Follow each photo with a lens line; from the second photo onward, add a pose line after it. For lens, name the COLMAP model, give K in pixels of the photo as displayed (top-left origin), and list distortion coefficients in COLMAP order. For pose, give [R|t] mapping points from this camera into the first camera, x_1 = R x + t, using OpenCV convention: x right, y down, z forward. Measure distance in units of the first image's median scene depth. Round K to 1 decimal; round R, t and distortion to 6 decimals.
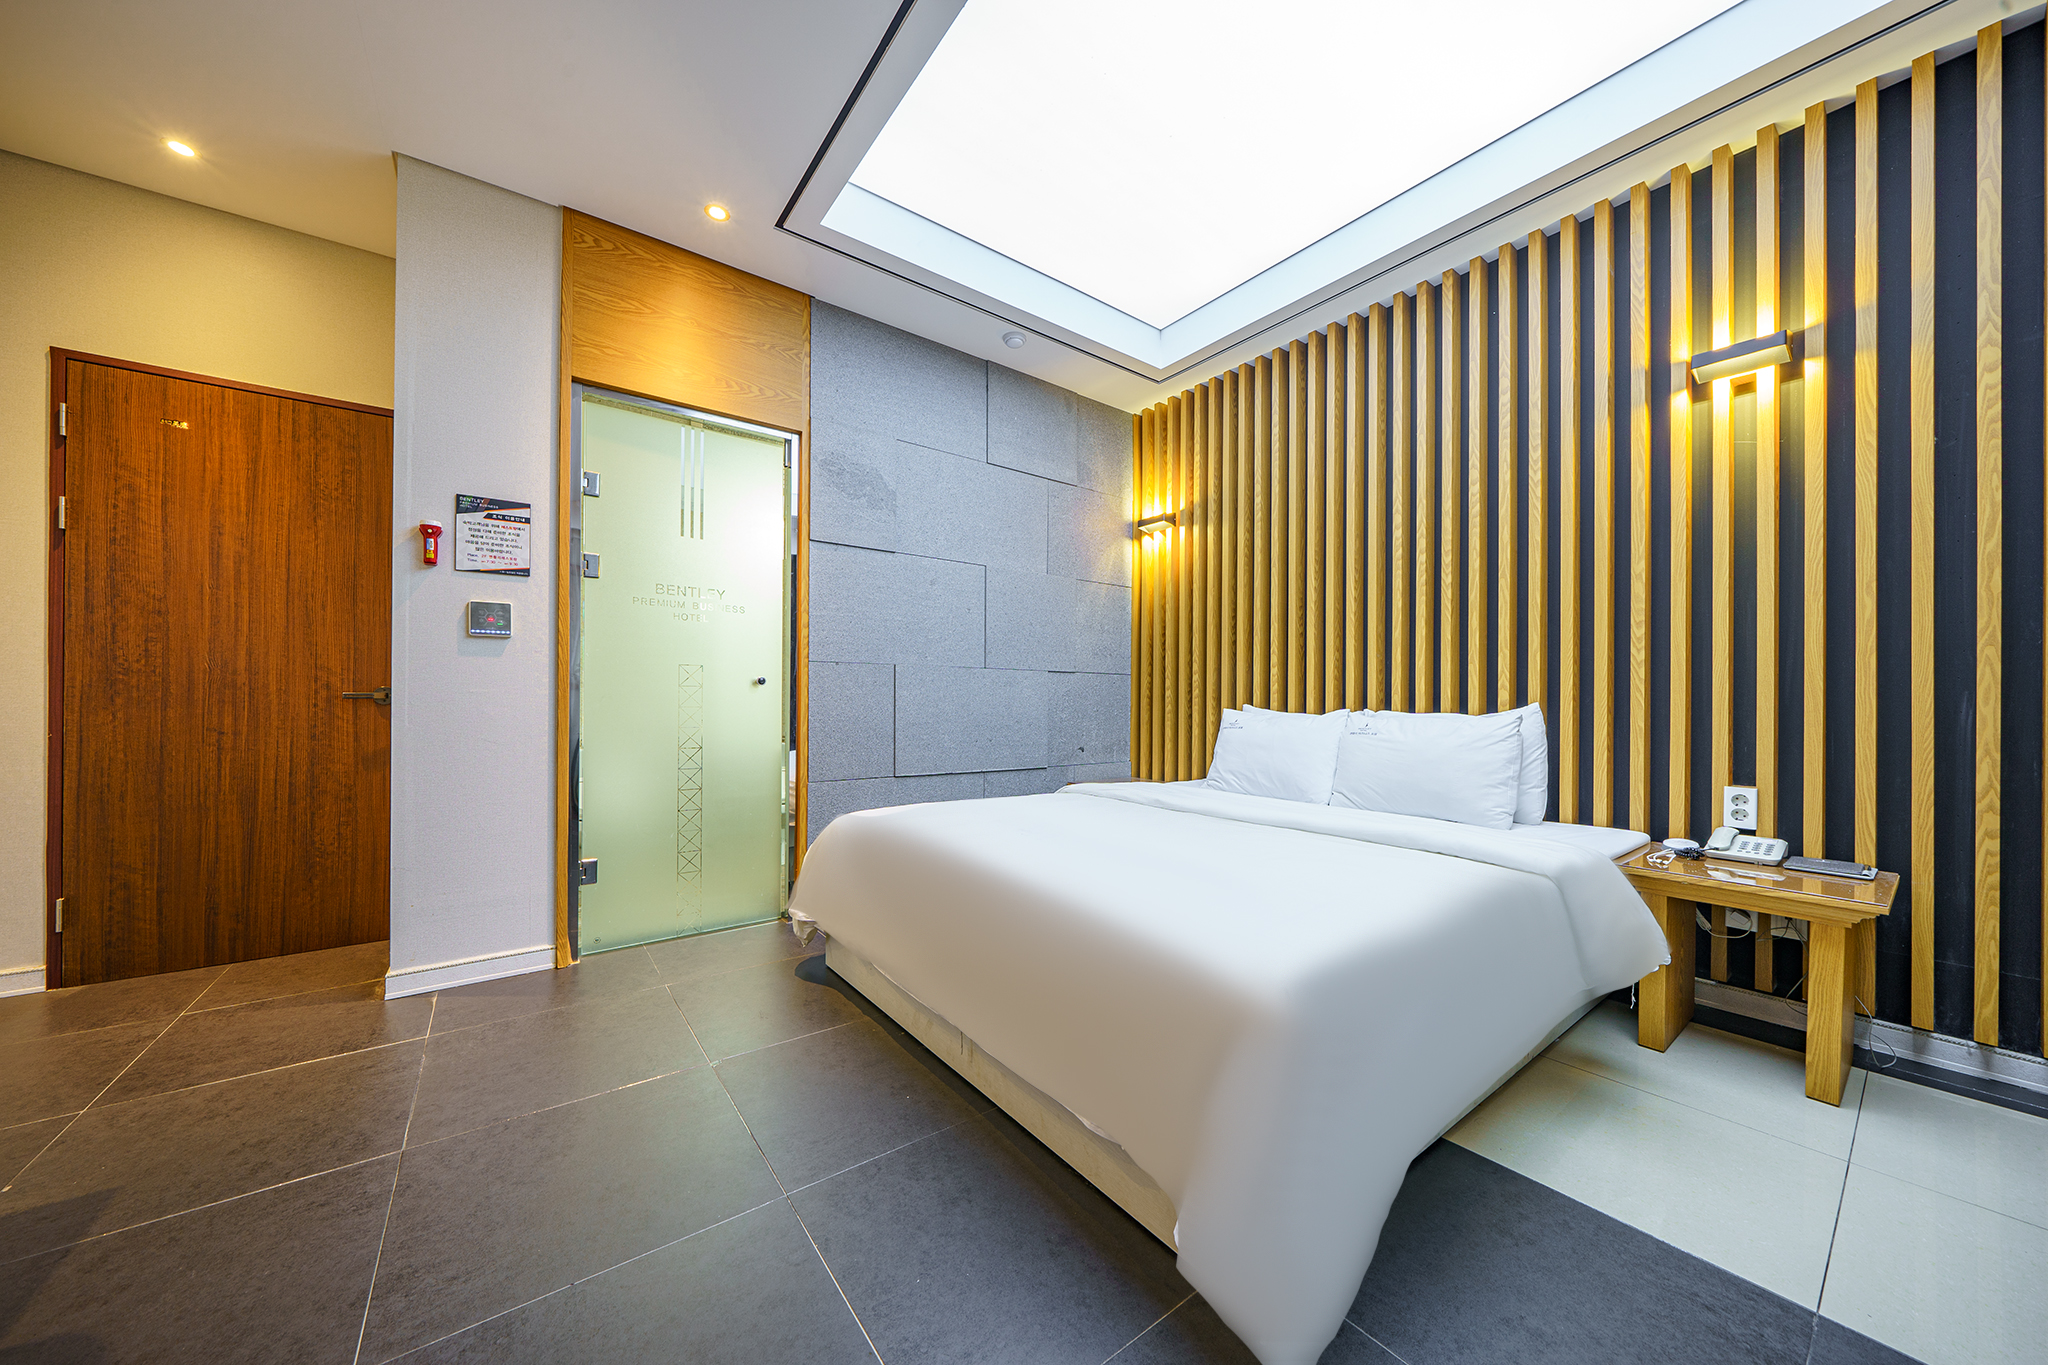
lens RADIAL K [[694.3, 0, 1026.1], [0, 694.3, 691.9], [0, 0, 1]] dist [-0.006688, -0.000223]
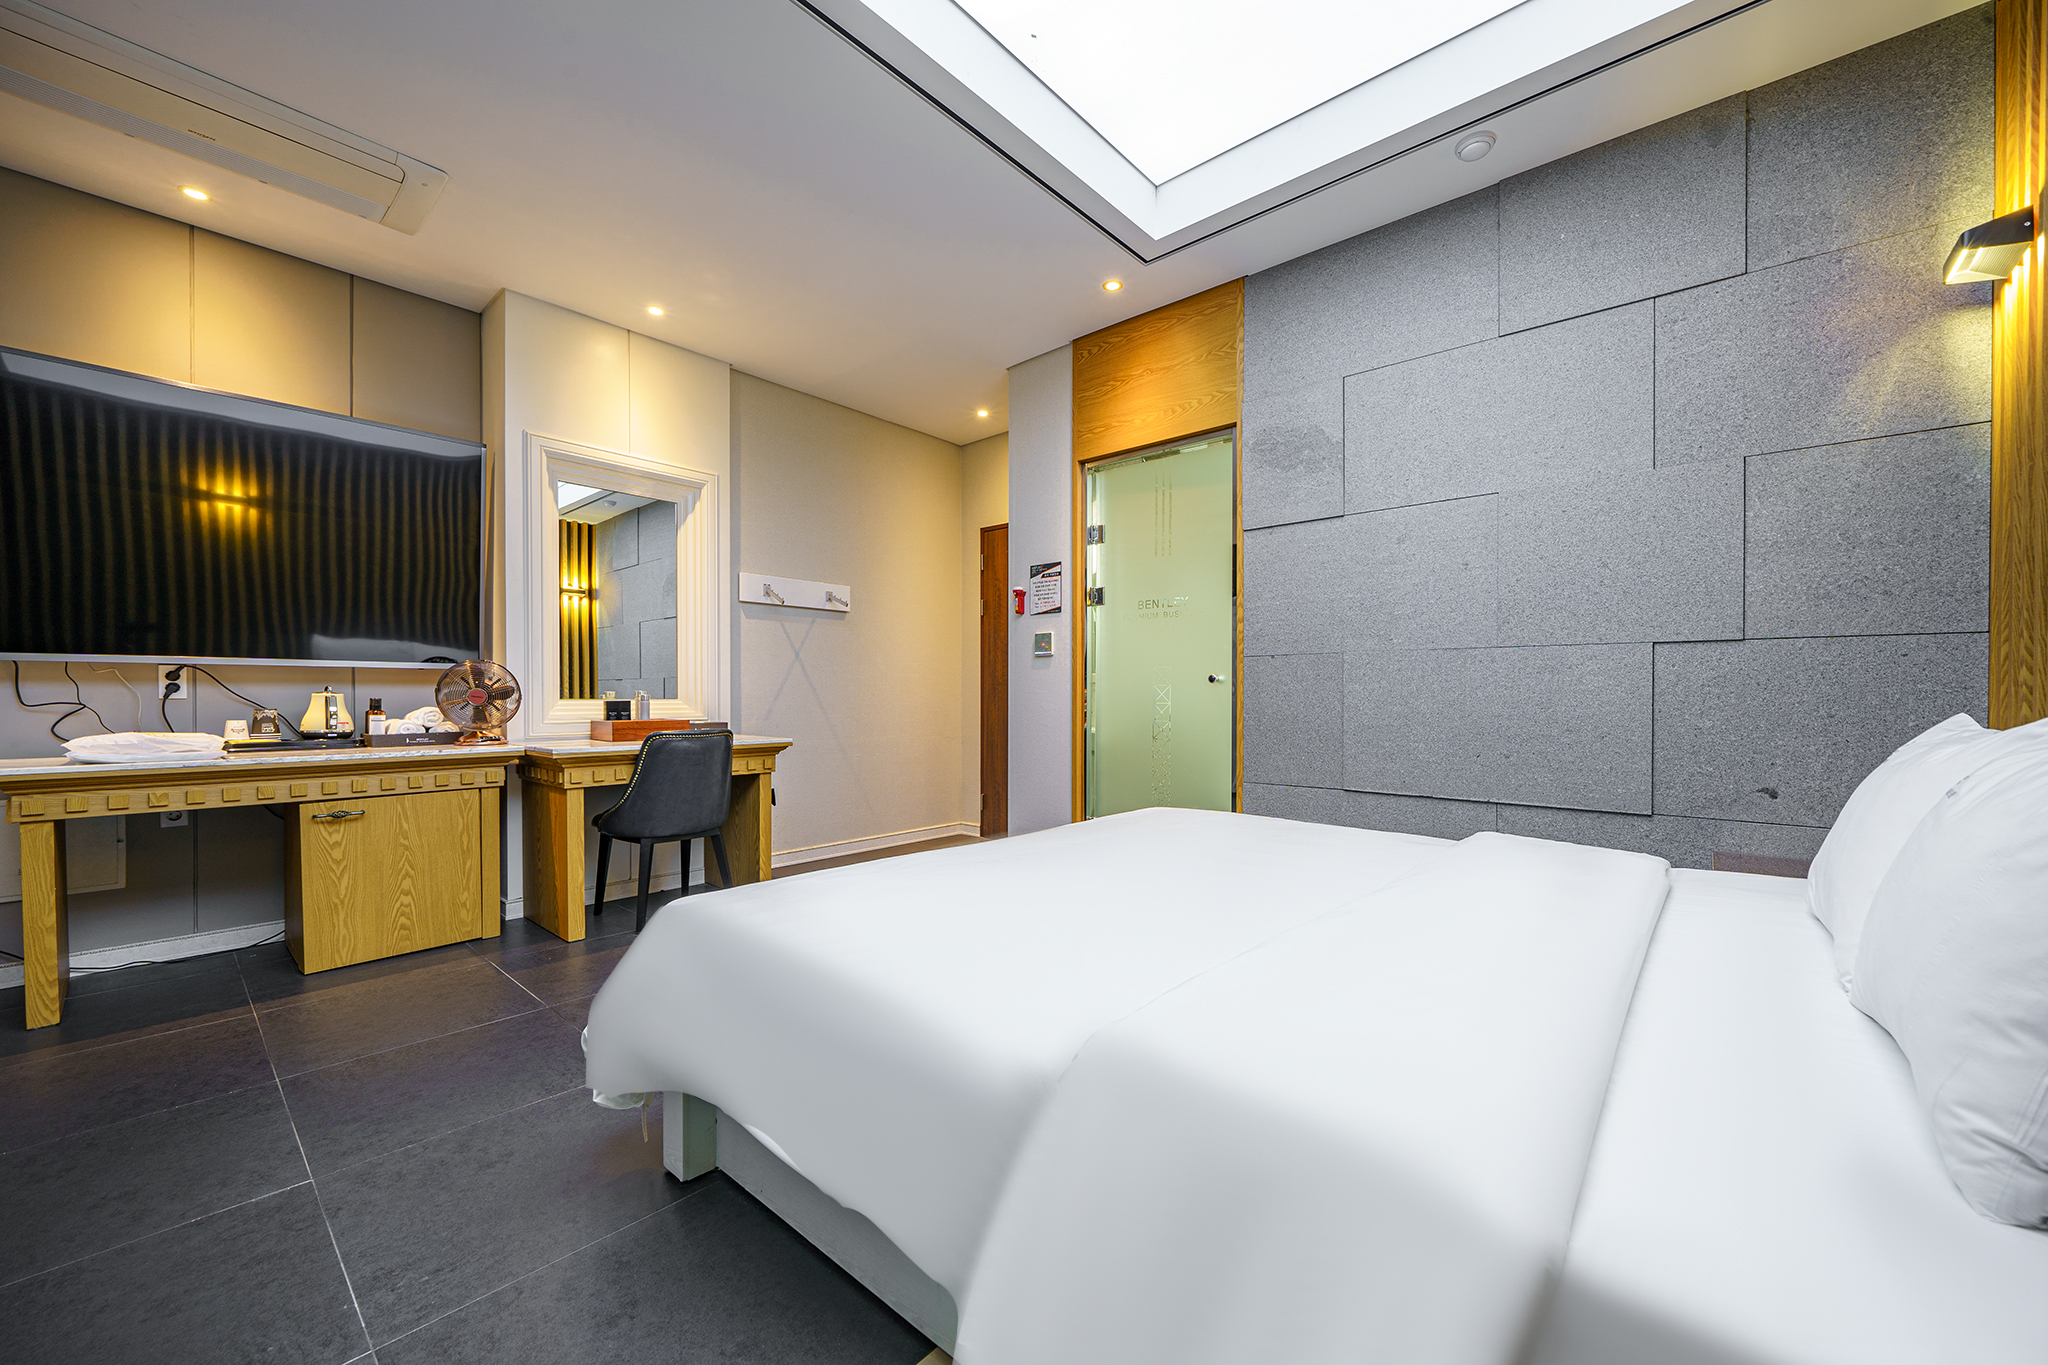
lens RADIAL K [[801.6, 0, 1032.4], [0, 801.6, 685.9], [0, 0, 1]] dist [-0.000118, 0.000000]
pose [[0.198076, -0.015800, -0.980059, 0.711552], [0.017608, 0.999766, -0.012559, 0.005048], [0.980029, -0.014769, 0.198308, 0.482554]]
